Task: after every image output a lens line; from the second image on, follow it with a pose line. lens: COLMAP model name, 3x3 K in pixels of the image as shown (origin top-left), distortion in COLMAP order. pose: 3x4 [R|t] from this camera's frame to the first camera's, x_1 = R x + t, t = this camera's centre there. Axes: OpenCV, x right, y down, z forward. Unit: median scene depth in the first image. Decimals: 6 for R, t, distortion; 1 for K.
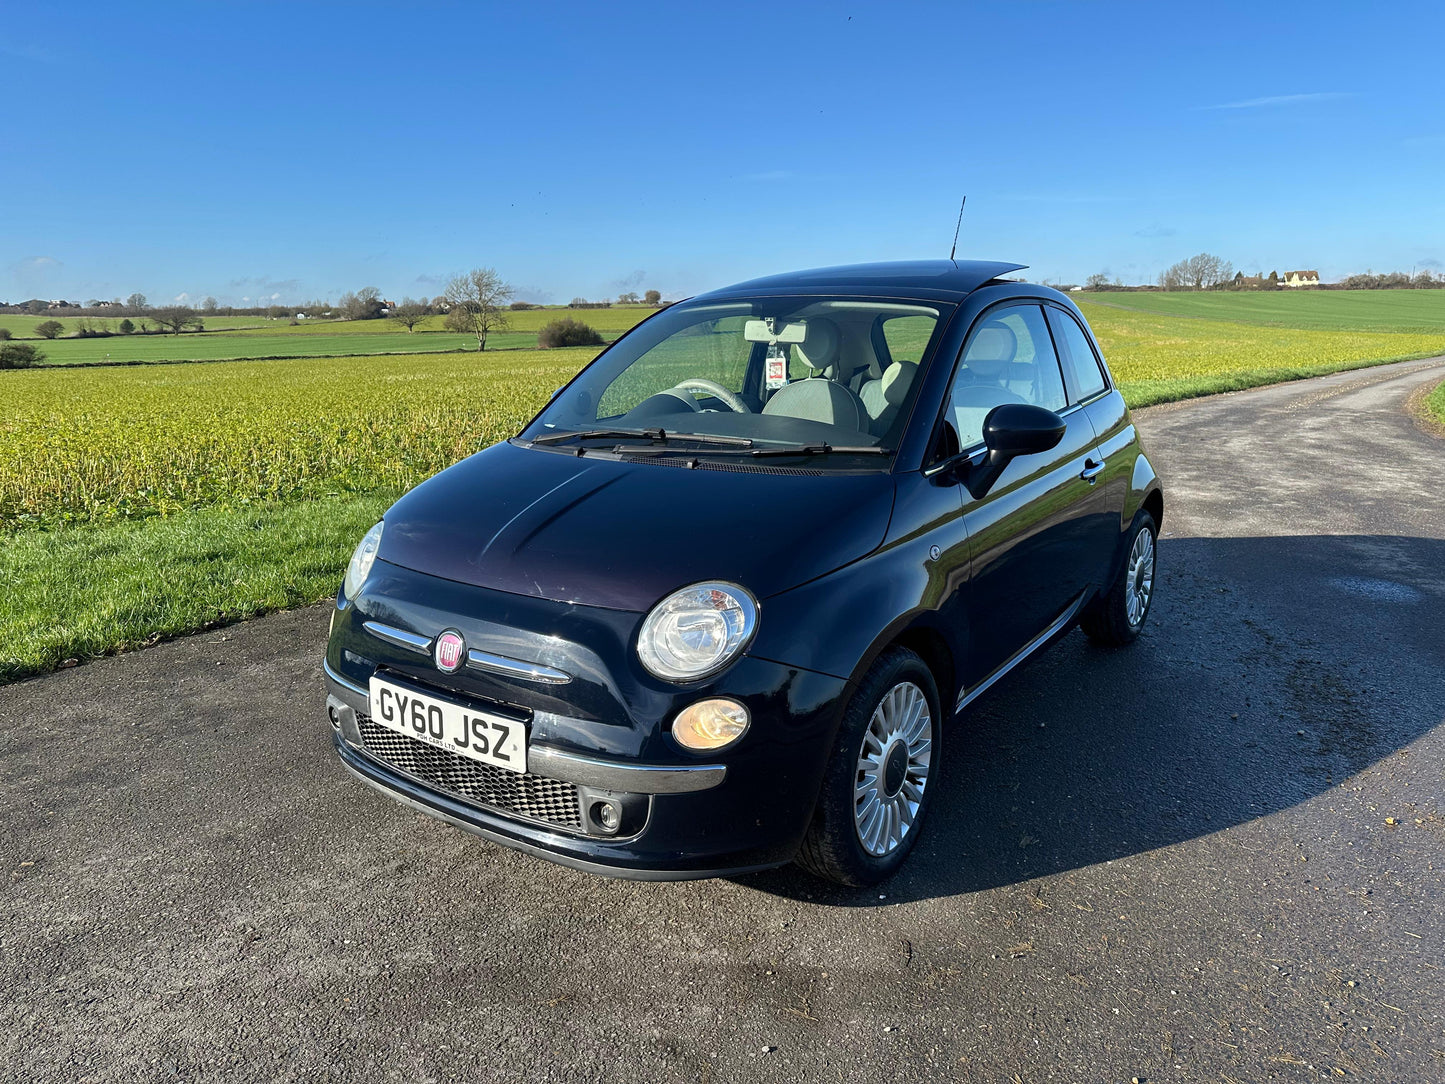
lens RADIAL K [[1023.0, 0, 730.9], [0, 1023.0, 543.0], [0, 0, 1]] dist [0.042079, -0.060073]
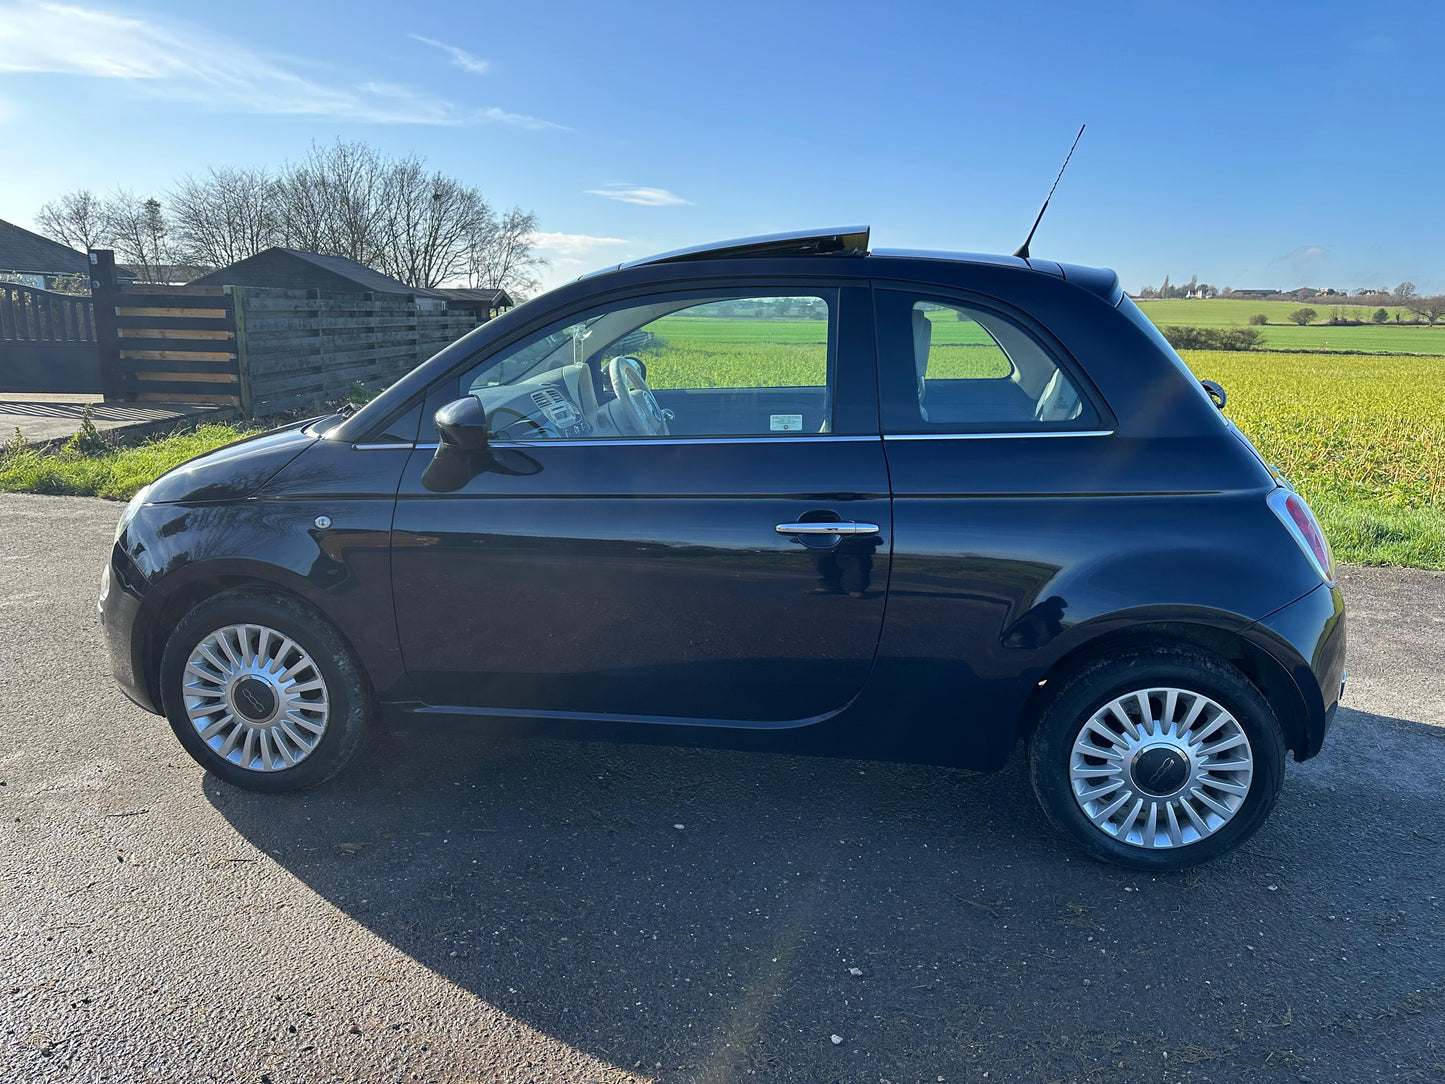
lens RADIAL K [[1023.0, 0, 724.8], [0, 1023.0, 538.1], [0, 0, 1]] dist [0.042079, -0.060073]
pose [[0.456074, 0.212479, -0.864204, 1.010742], [-0.207352, 0.969724, 0.128995, -0.151629], [0.865449, 0.120363, 0.486324, 0.671021]]
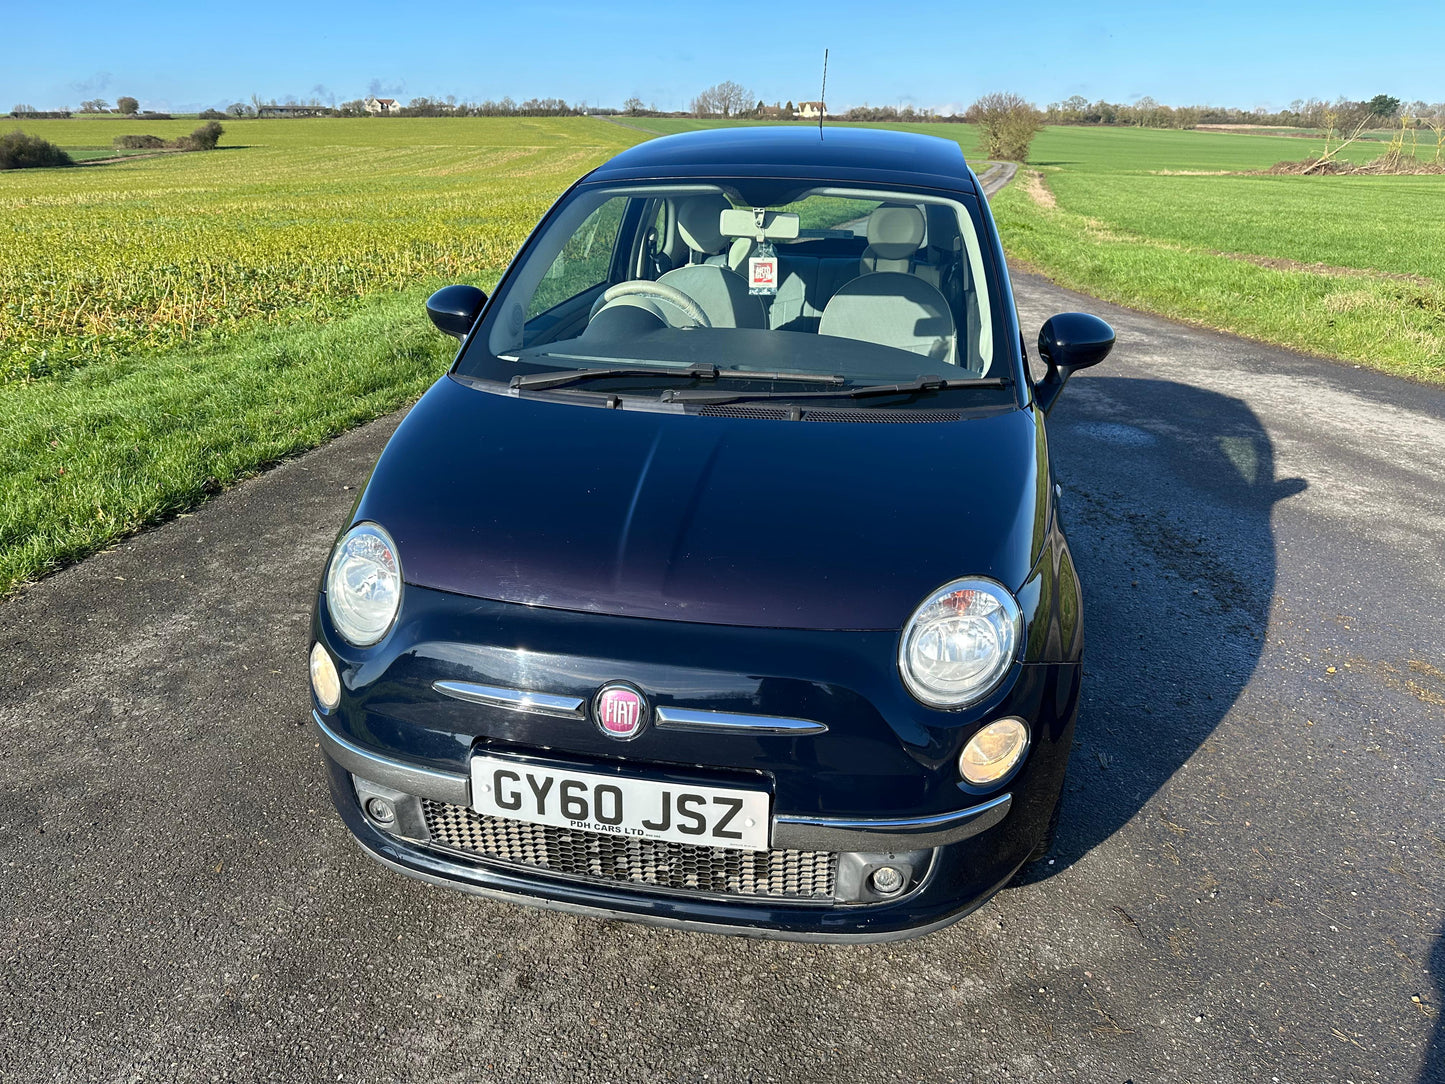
lens RADIAL K [[1023.0, 0, 729.4], [0, 1023.0, 542.4], [0, 0, 1]] dist [0.042079, -0.060073]
pose [[0.908622, -0.134182, 0.395476, -0.345076], [0.070213, 0.982580, 0.172064, -0.098535], [-0.411675, -0.128573, 0.902215, 0.226332]]
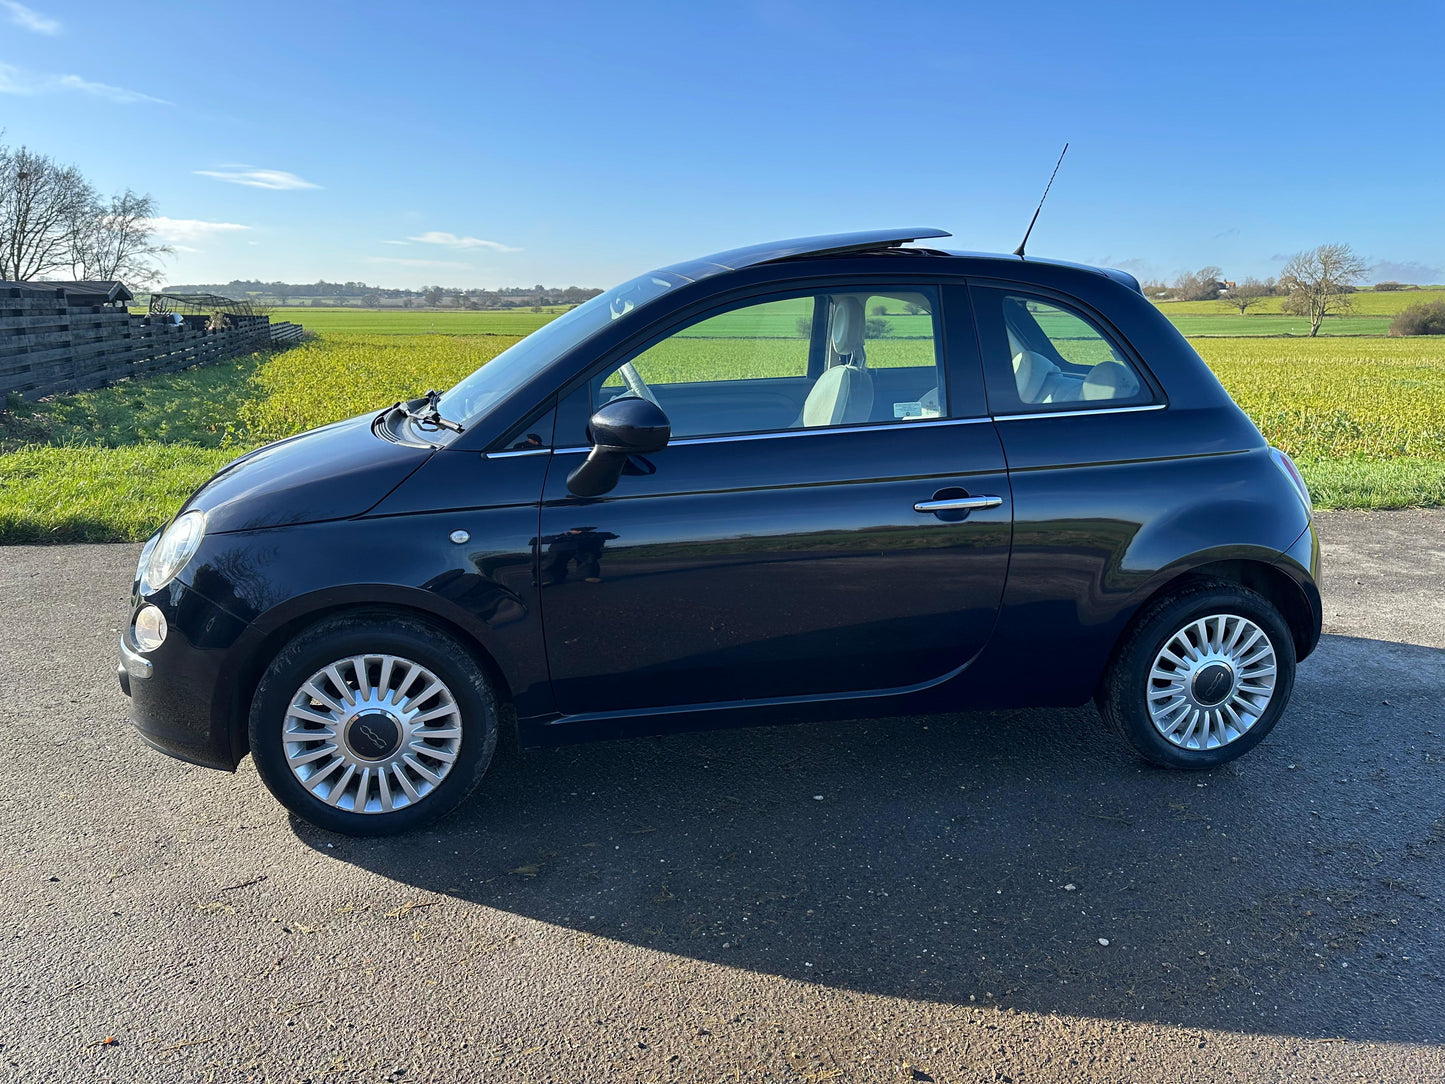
lens RADIAL K [[1023.0, 0, 729.4], [0, 1023.0, 536.3], [0, 0, 1]] dist [0.042079, -0.060073]
pose [[0.721044, 0.168857, -0.672000, 0.820428], [-0.160804, 0.984151, 0.074754, -0.082810], [0.673972, 0.054159, 0.736769, 0.362760]]
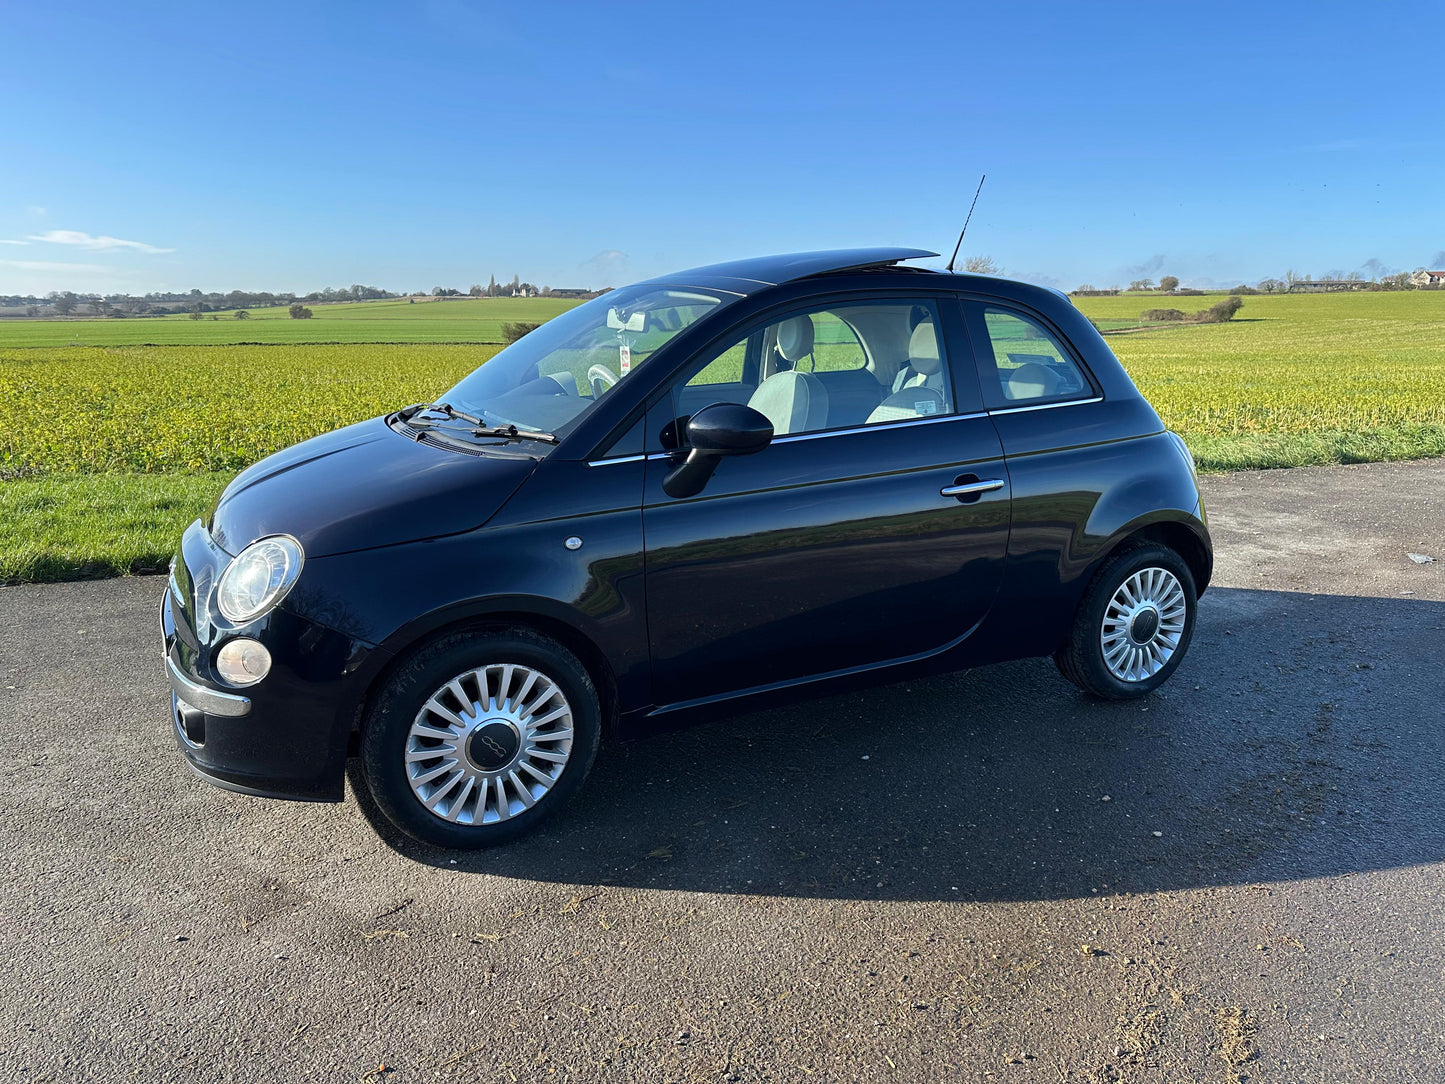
lens RADIAL K [[1023.0, 0, 733.1], [0, 1023.0, 536.7], [0, 0, 1]] dist [0.042079, -0.060073]
pose [[0.890264, 0.110863, -0.441746, 0.619943], [-0.108351, 0.993629, 0.031004, -0.035647], [0.442369, 0.020262, 0.896604, 0.136063]]
